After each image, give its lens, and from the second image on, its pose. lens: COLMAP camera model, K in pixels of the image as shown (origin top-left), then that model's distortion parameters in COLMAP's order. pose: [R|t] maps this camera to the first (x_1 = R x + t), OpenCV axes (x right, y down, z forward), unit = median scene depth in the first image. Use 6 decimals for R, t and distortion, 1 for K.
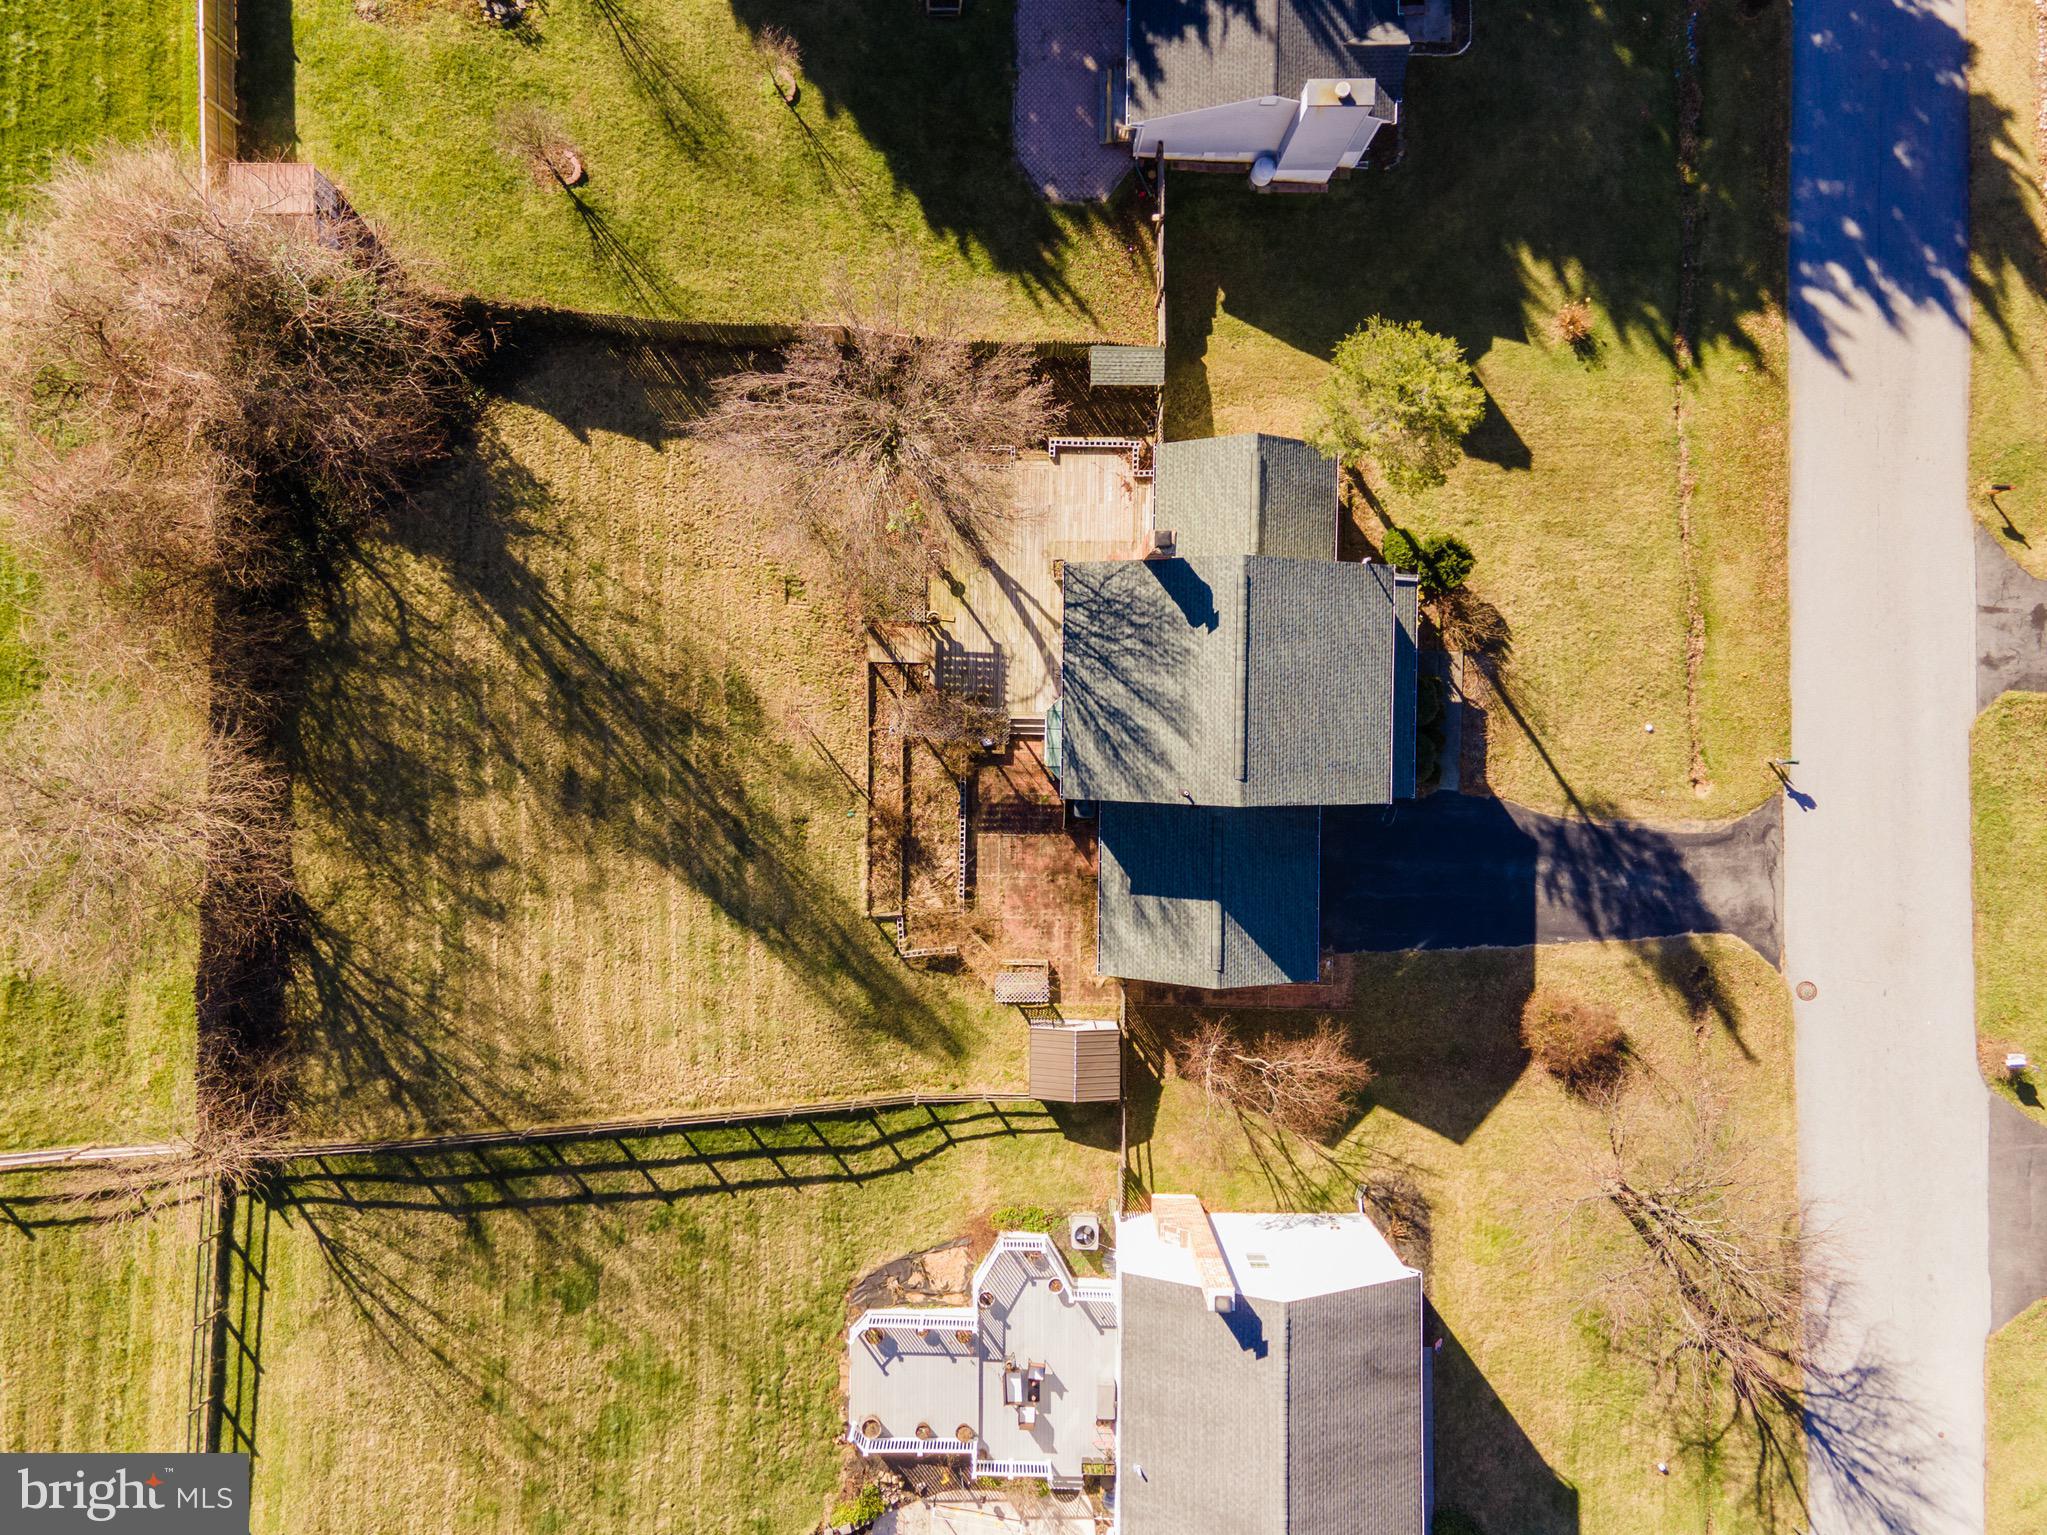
lens RADIAL K [[1427.0, 0, 1024.0], [0, 1427.0, 767.5], [0, 0, 1]] dist [0.066211, 0.024263]
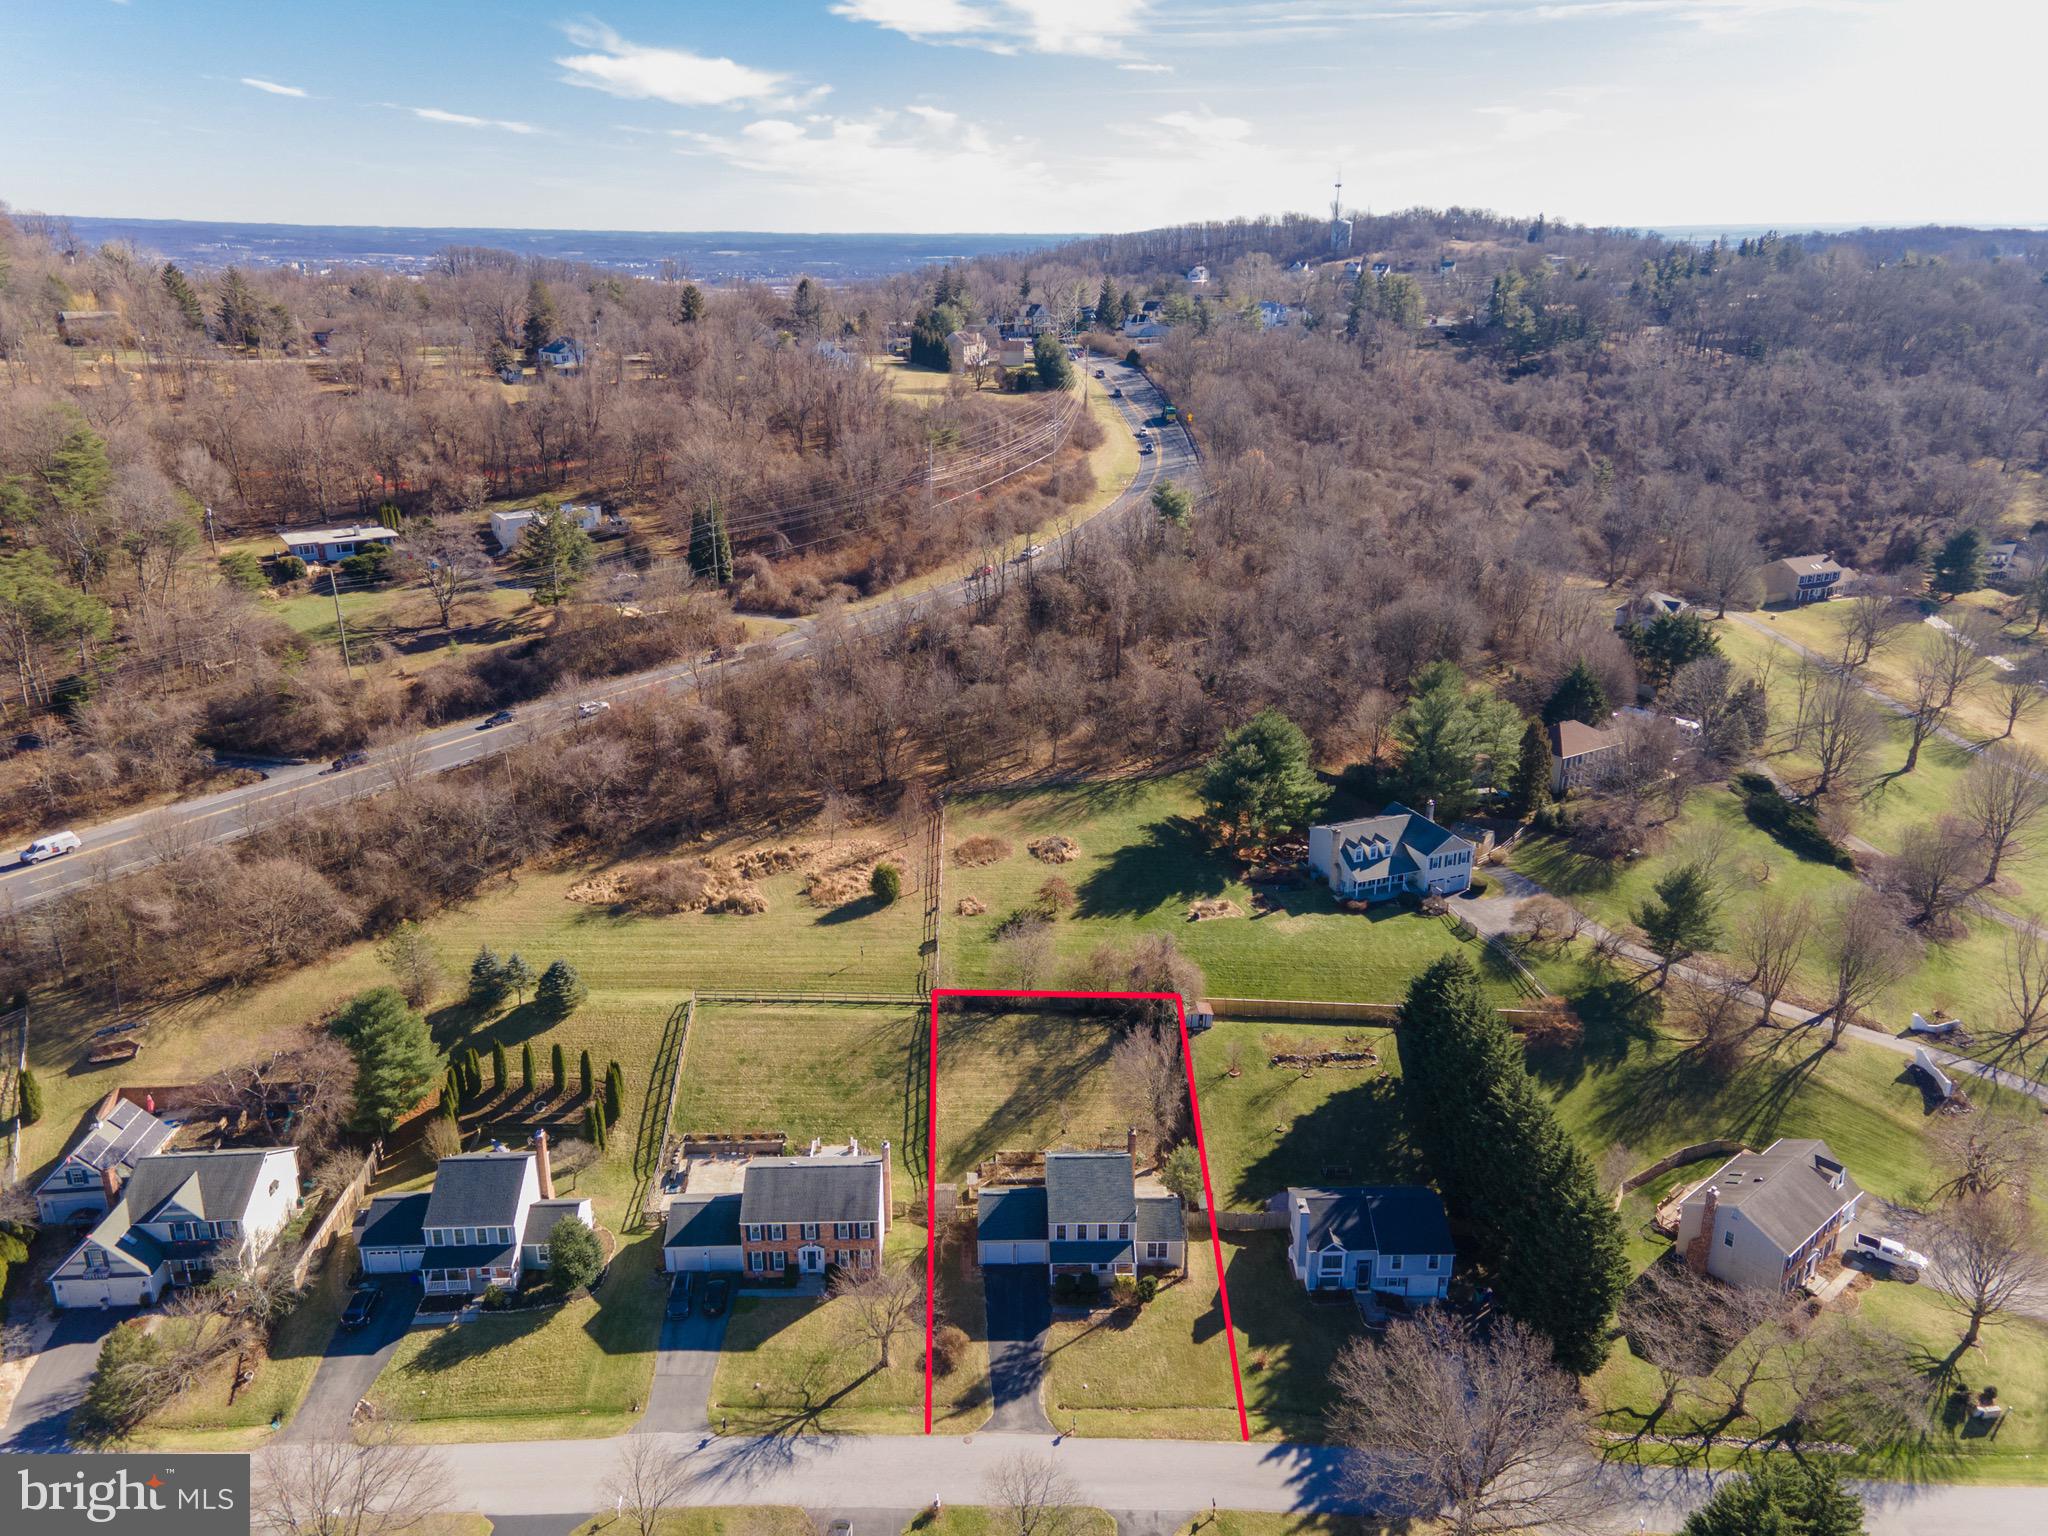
lens RADIAL K [[1427.7, 0, 1025.8], [0, 1427.7, 768.3], [0, 0, 1]] dist [0.066211, 0.024263]
pose [[0.034228, 0.356017, -0.933852, 2.183536], [-0.999342, 0.001004, -0.036246, 0.143994], [-0.011967, 0.934479, 0.355818, -0.678265]]
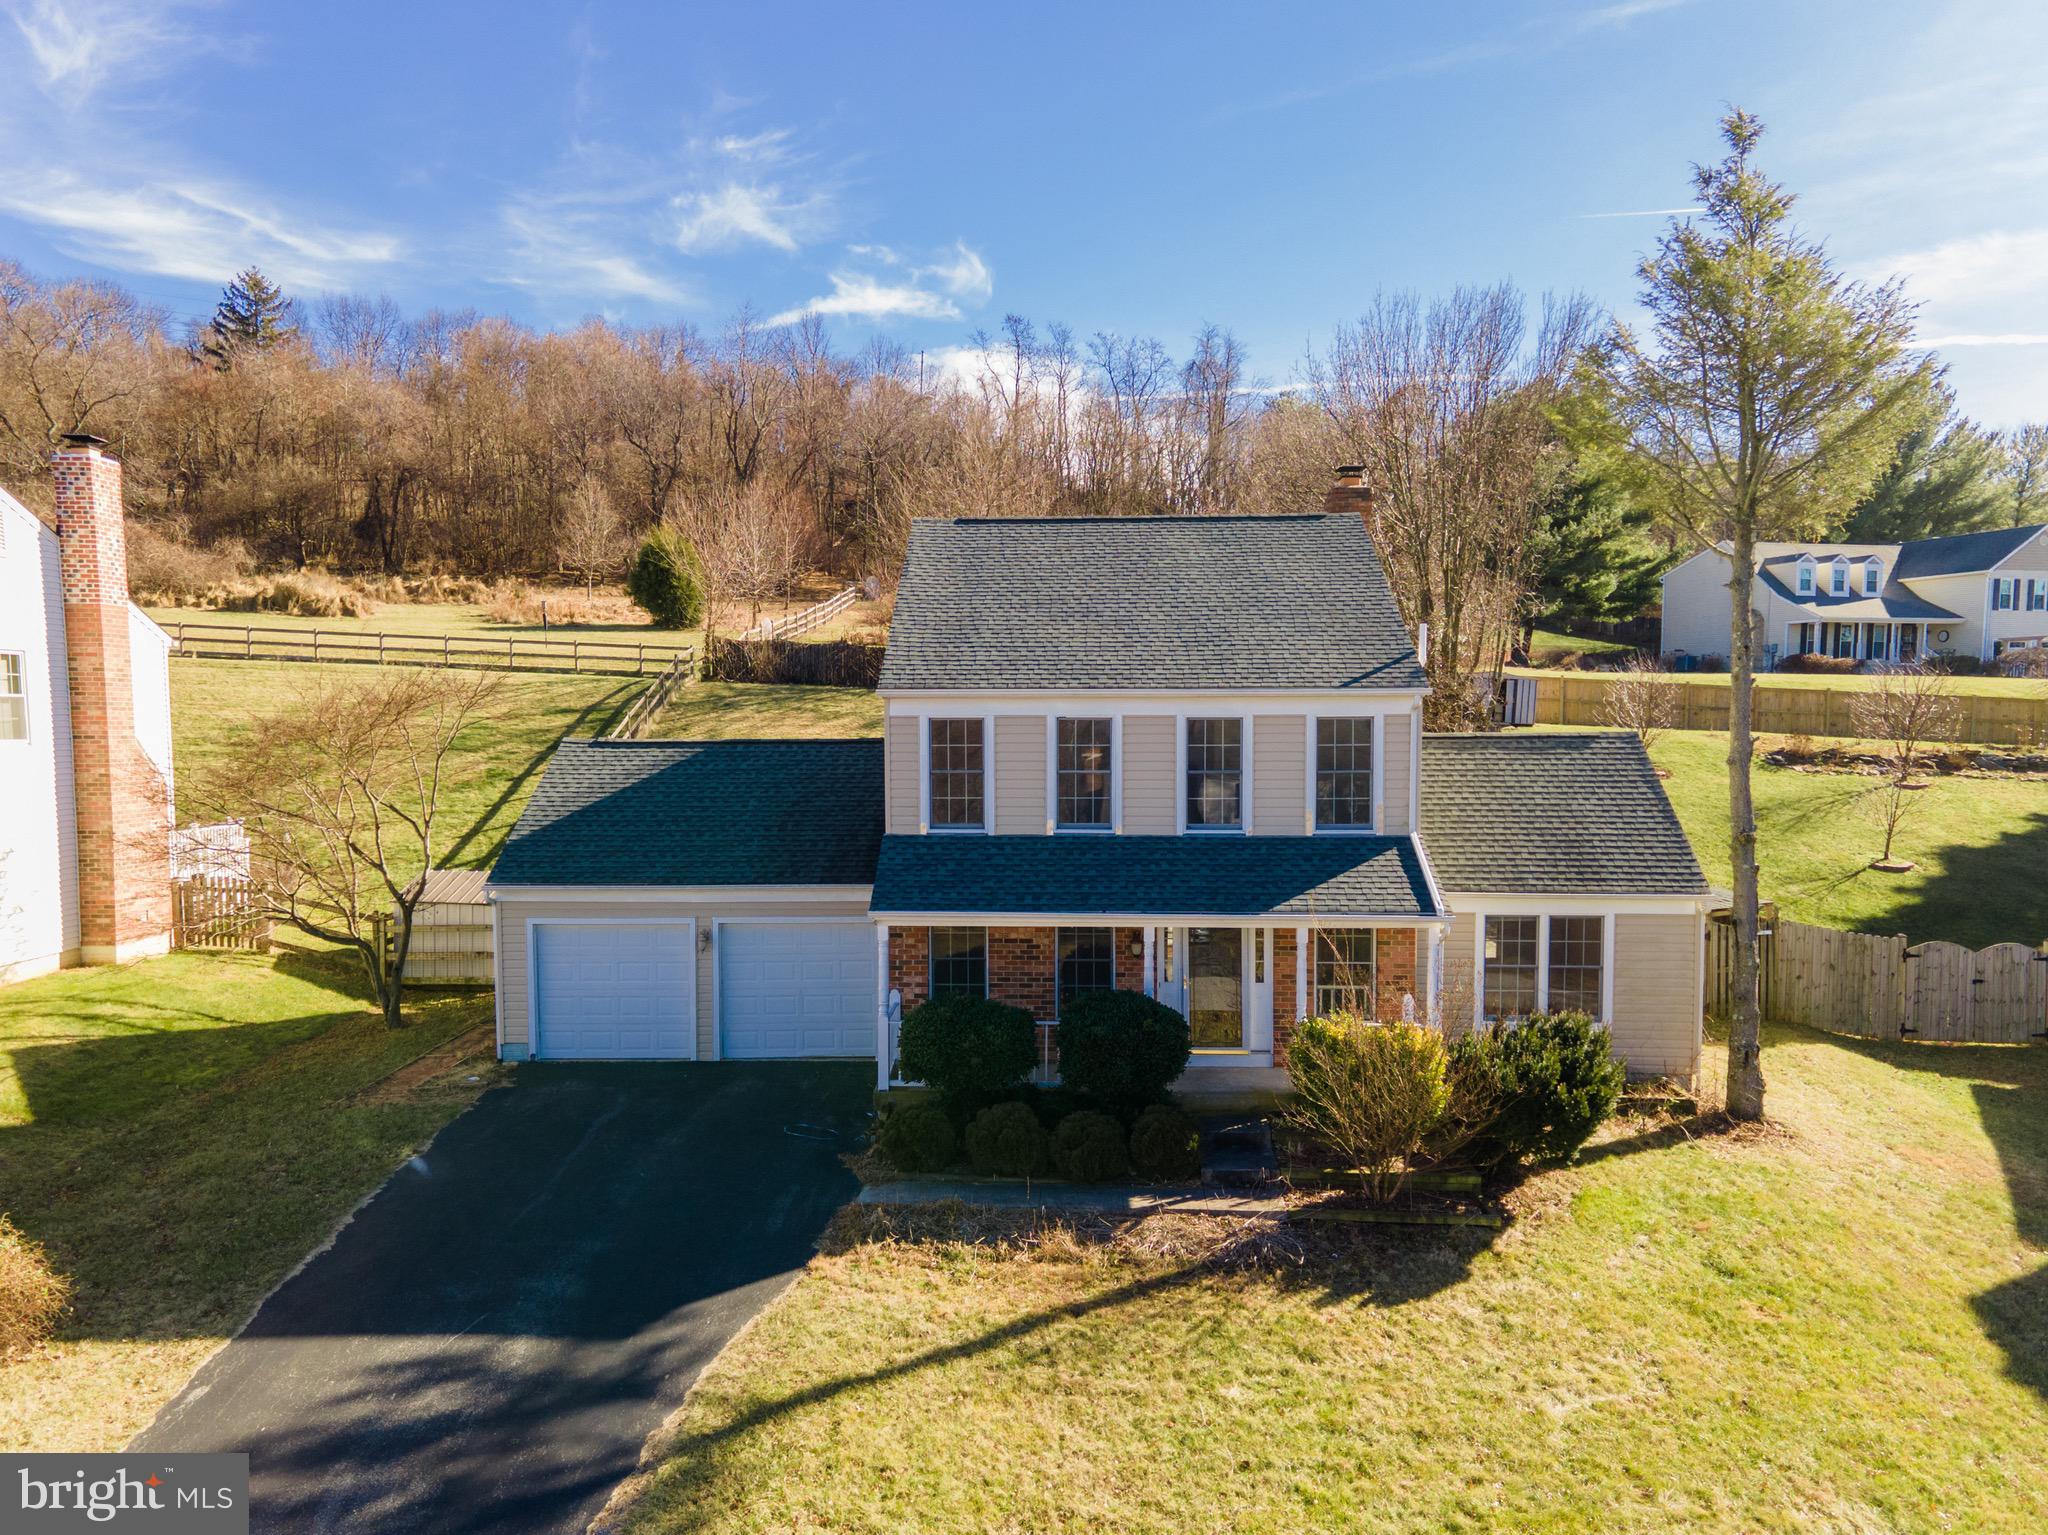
lens RADIAL K [[1525.8, 0, 1027.2], [0, 1525.8, 770.2], [0, 0, 1]] dist [0.070276, 0.003193]
pose [[-0.018689, 0.046735, -0.998732, 0.635799], [-0.999806, -0.007062, 0.018379, -0.028204], [-0.006194, 0.998882, 0.046858, 0.878712]]
